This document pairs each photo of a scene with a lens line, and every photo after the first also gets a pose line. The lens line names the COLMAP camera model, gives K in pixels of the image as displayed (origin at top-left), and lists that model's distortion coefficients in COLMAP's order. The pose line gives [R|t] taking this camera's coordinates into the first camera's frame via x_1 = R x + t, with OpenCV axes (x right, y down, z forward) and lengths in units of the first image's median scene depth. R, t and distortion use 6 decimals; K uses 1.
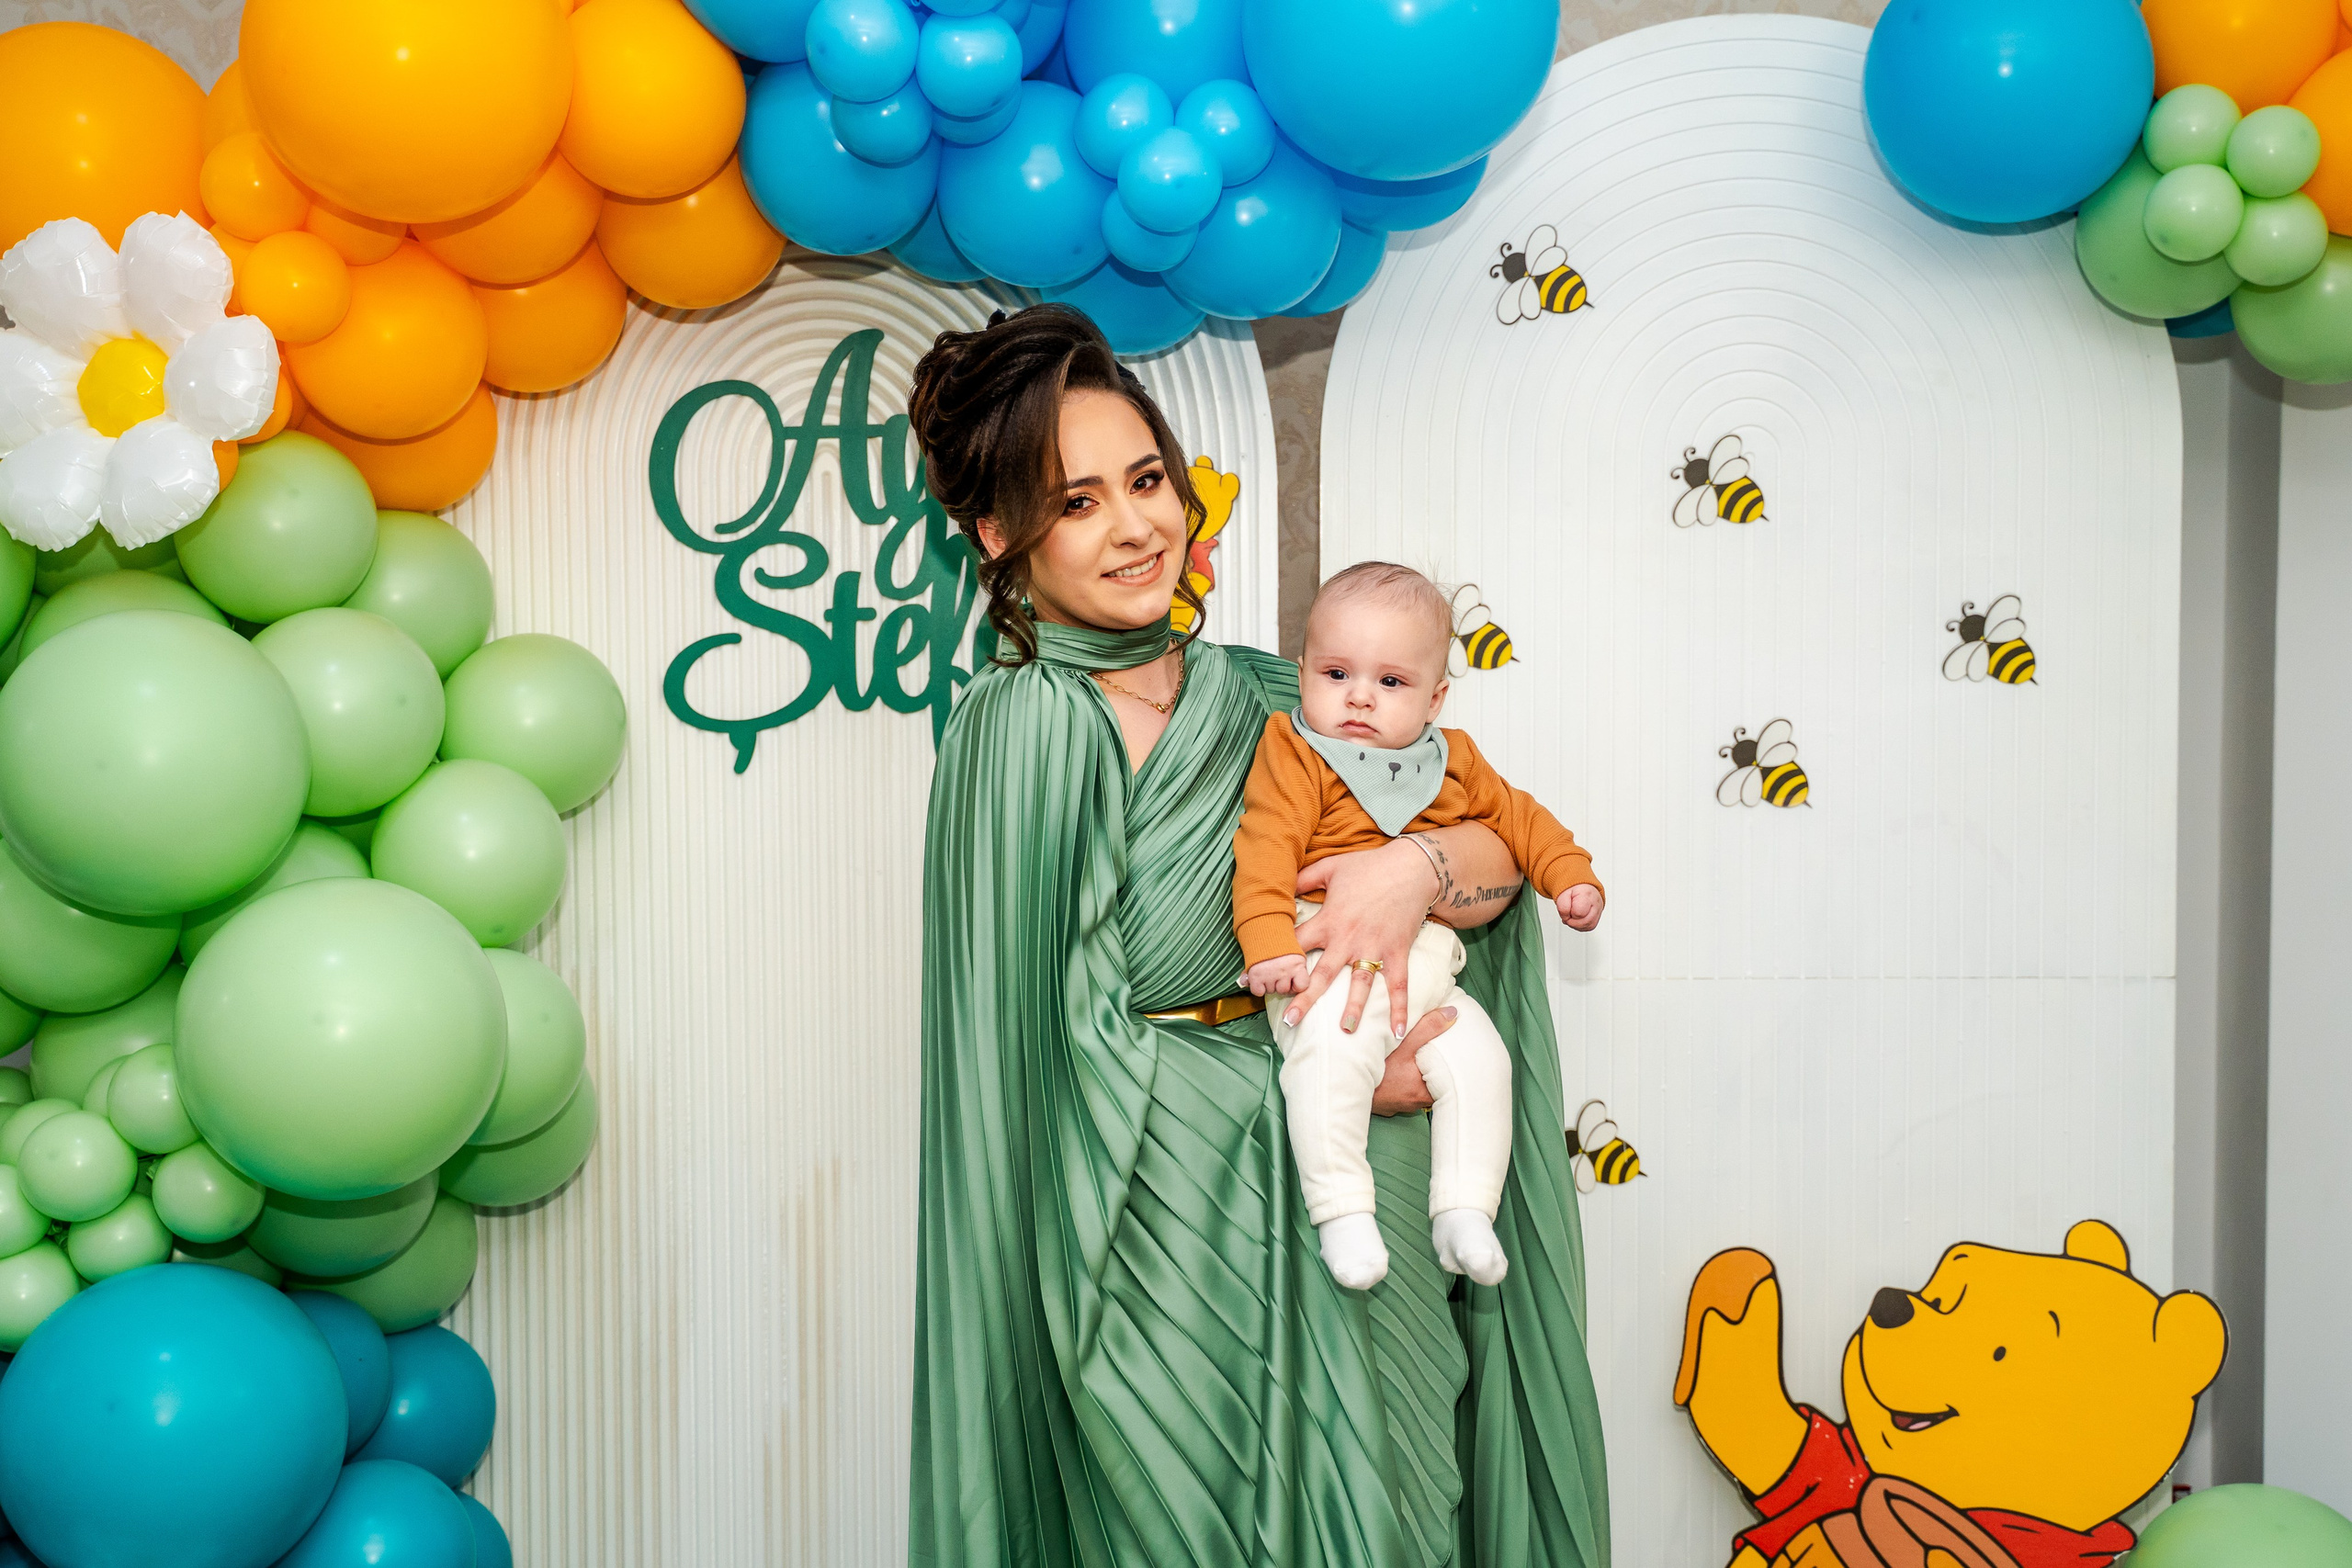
lens RADIAL K [[3010.7, 0, 1180.8], [0, 3010.7, 757.6], [0, 0, 1]] dist [0.053164, 0.000000]
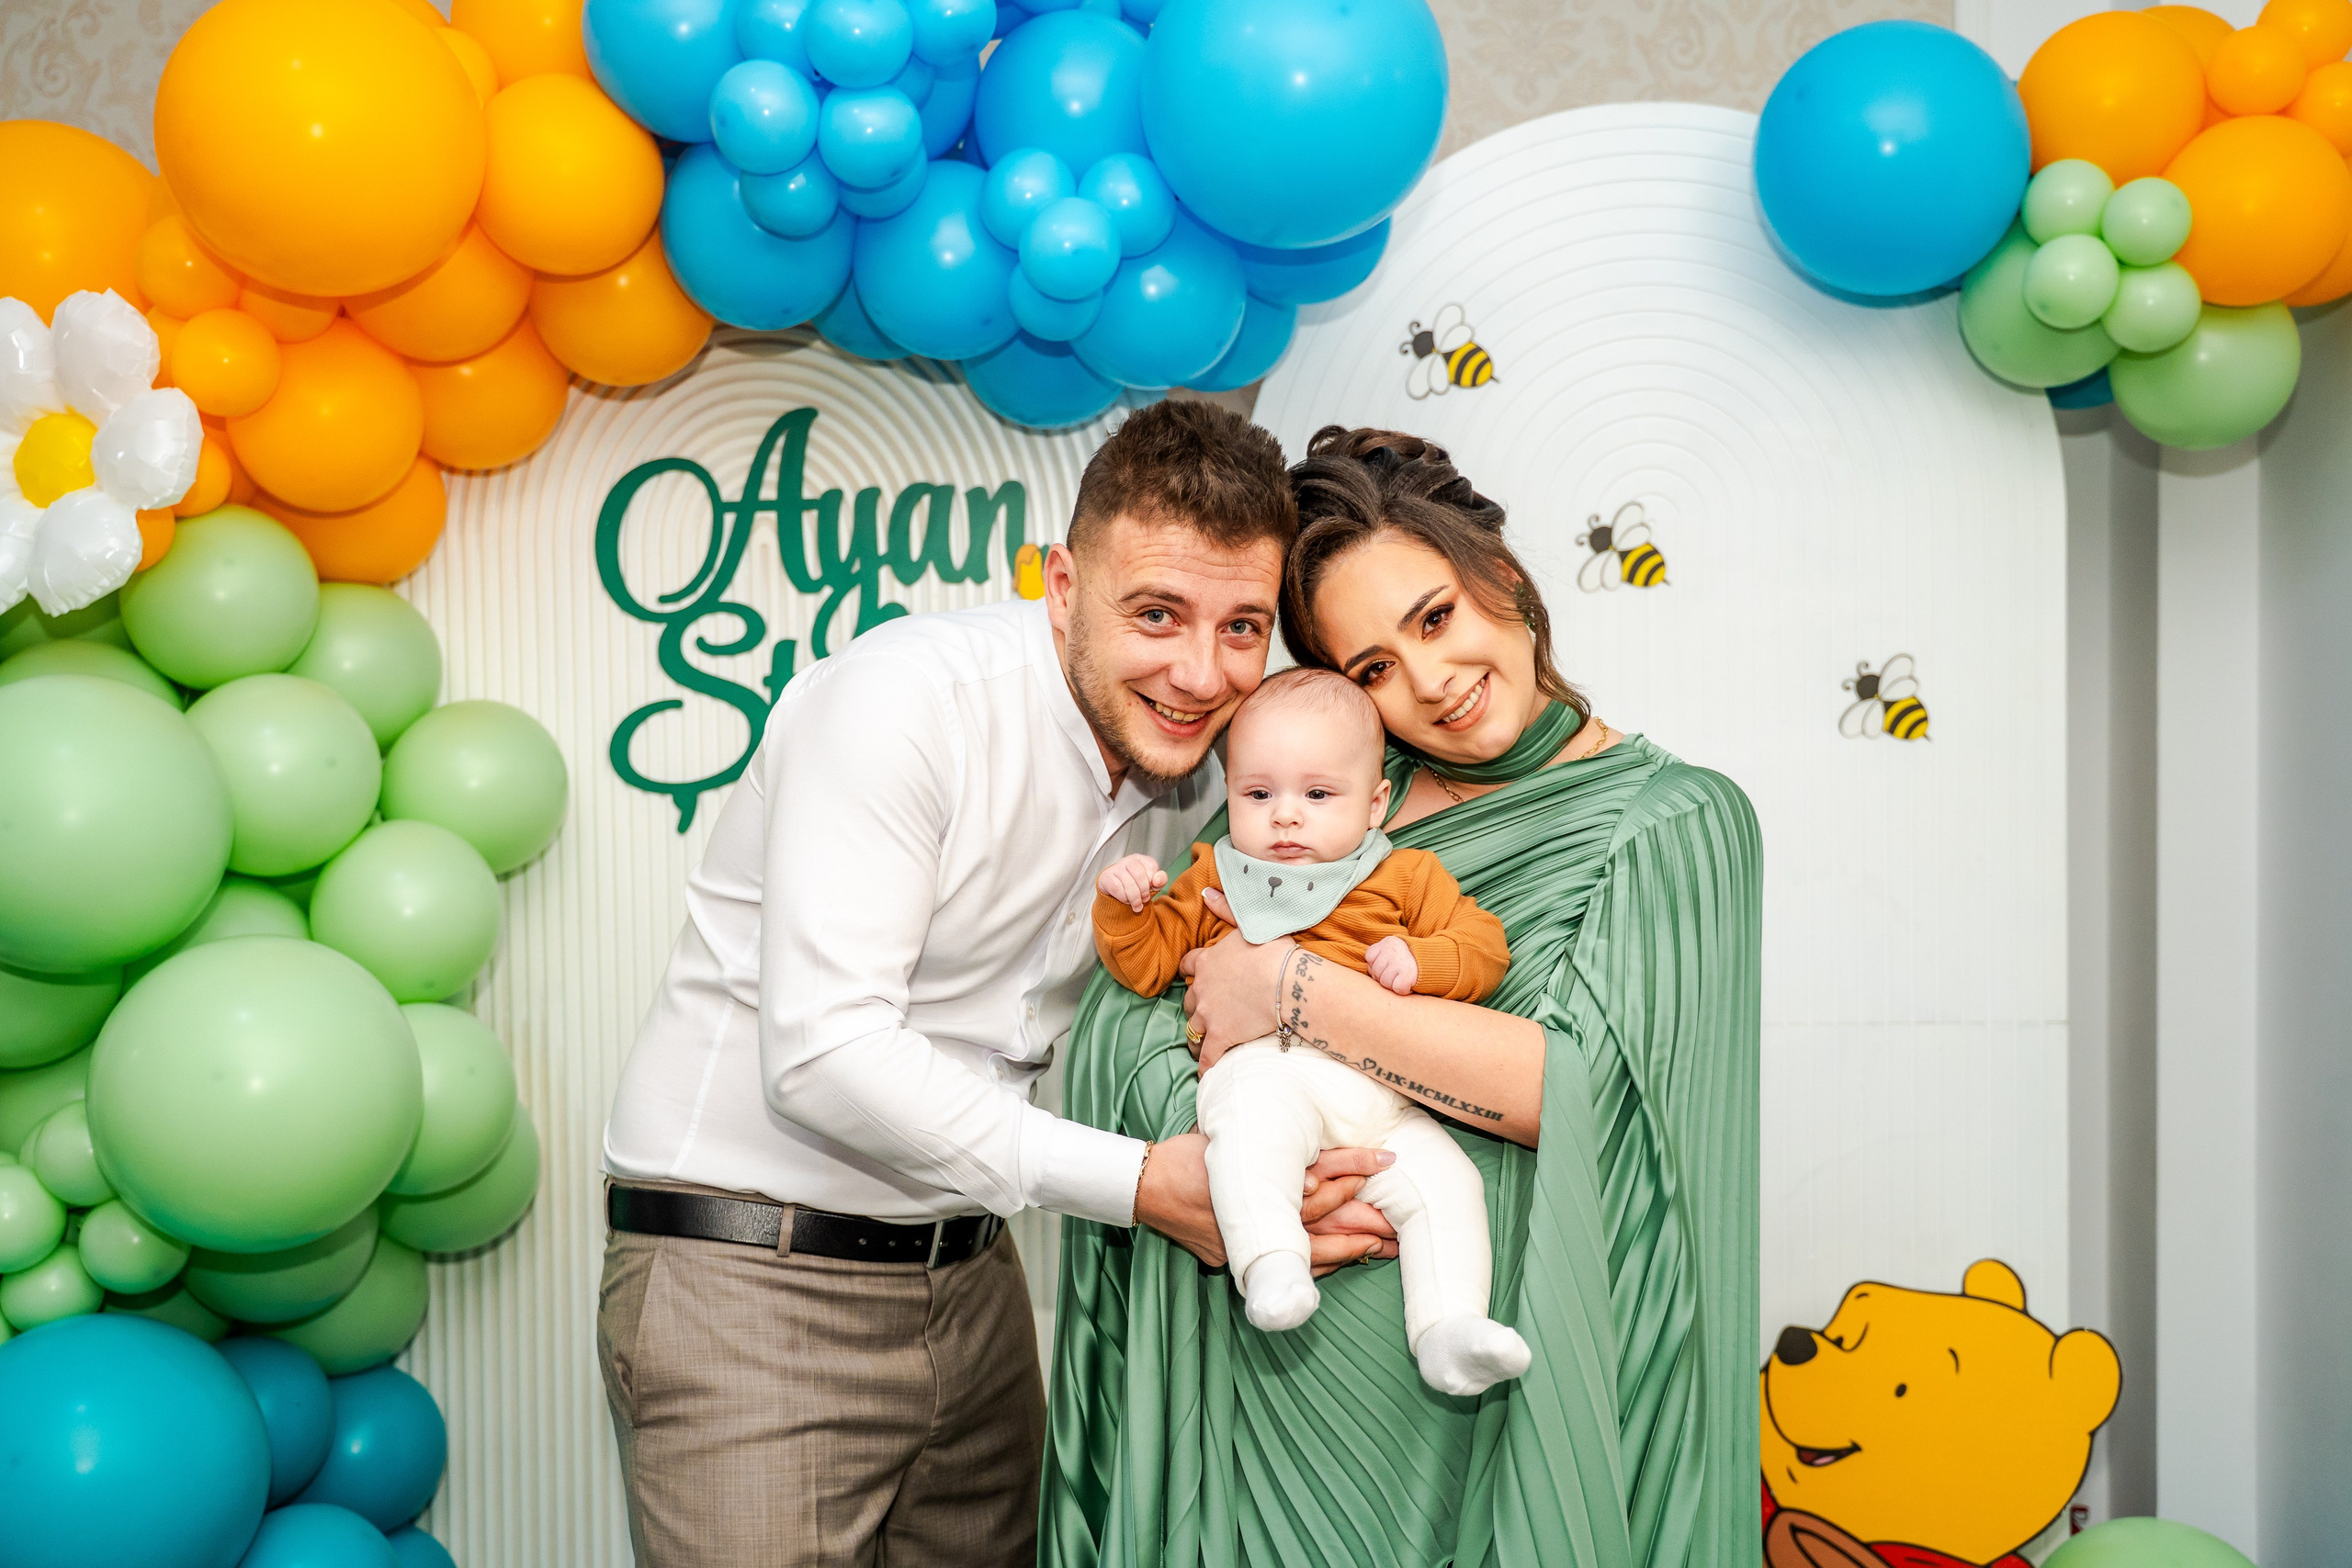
lens RADIAL K [[2464.6, 0, 1212.6], [0, 2464.6, 768.6], [0, 0, 1]] dist [0.006994, 0.000000]
pose [[0.999833, -0.006761, -0.016989, 0.052271], [0.006293, 0.999602, -0.027494, 0.007473], [0.017168, 0.027382, 0.999478, 0.153070]]
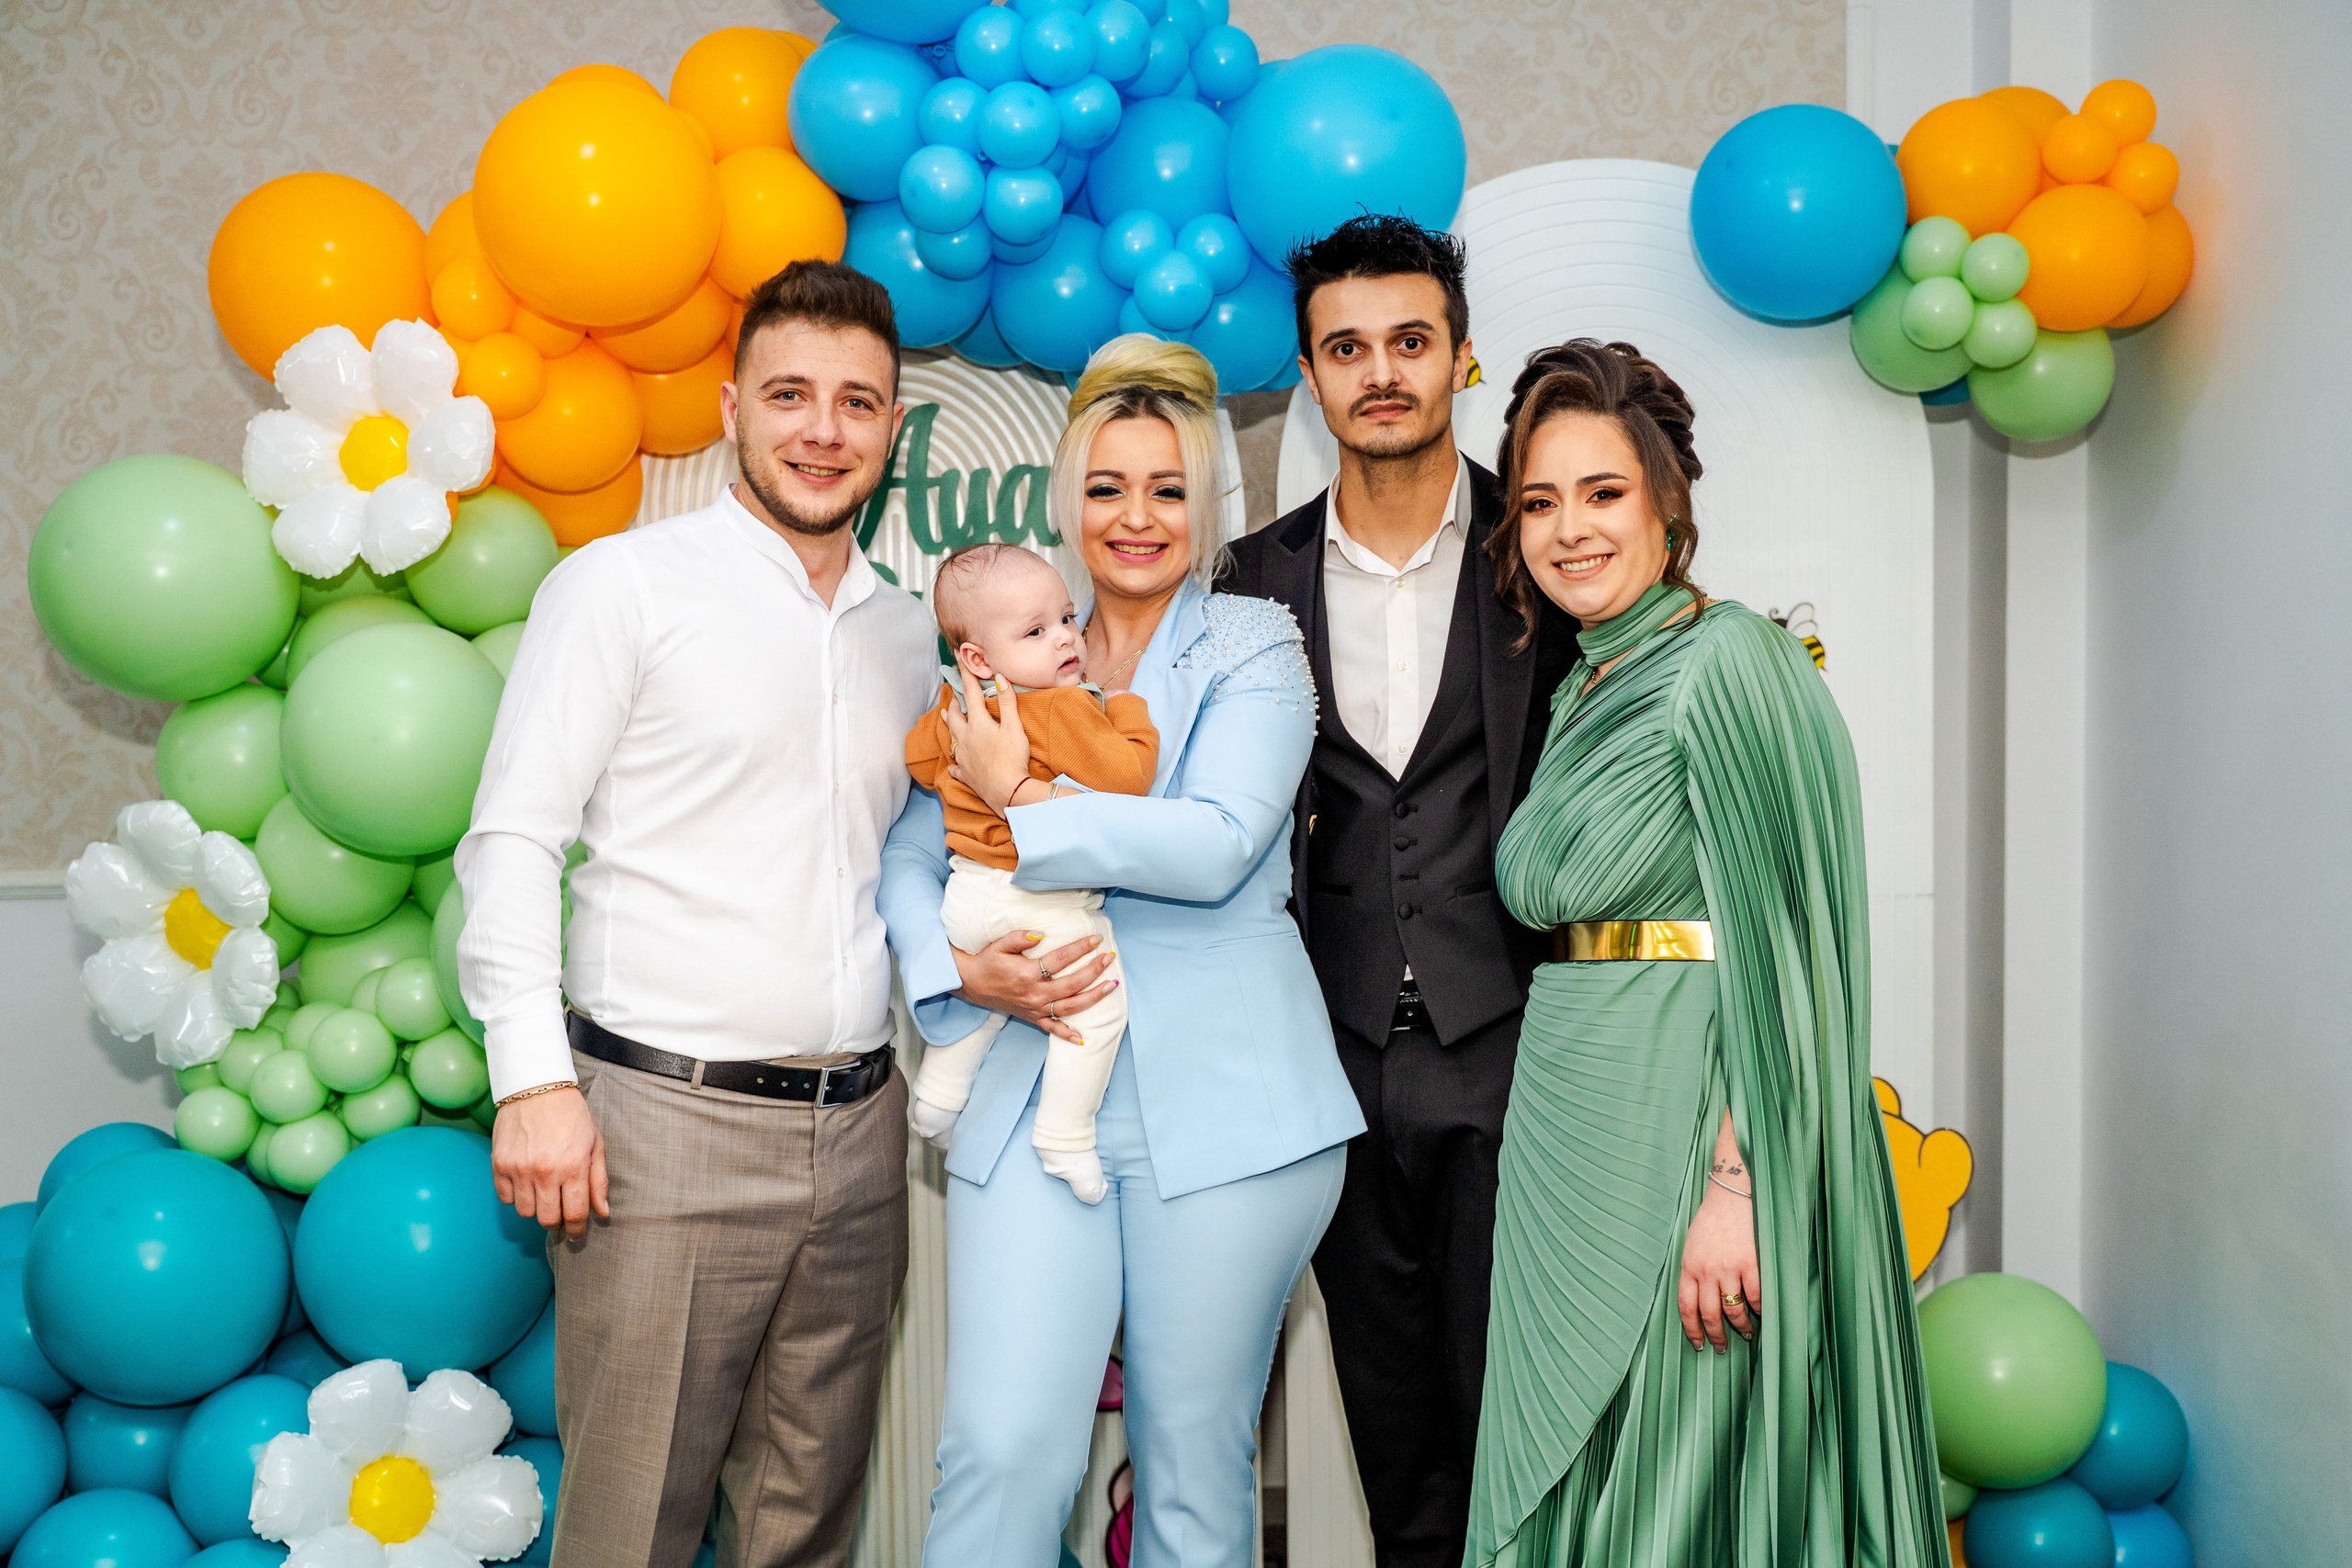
lens RADIAL K [[2771.5, 0, 1173.6], [0, 2771.5, 780.9], [0, 0, 1]] dist [0.009647, 0.000000]
pose [[0.998838, -0.011565, 0.046789, -0.056561], [0.011550, 0.999933, 0.000580, 0.019742], [-0.046792, -0.000039, 0.998905, -0.187634]]
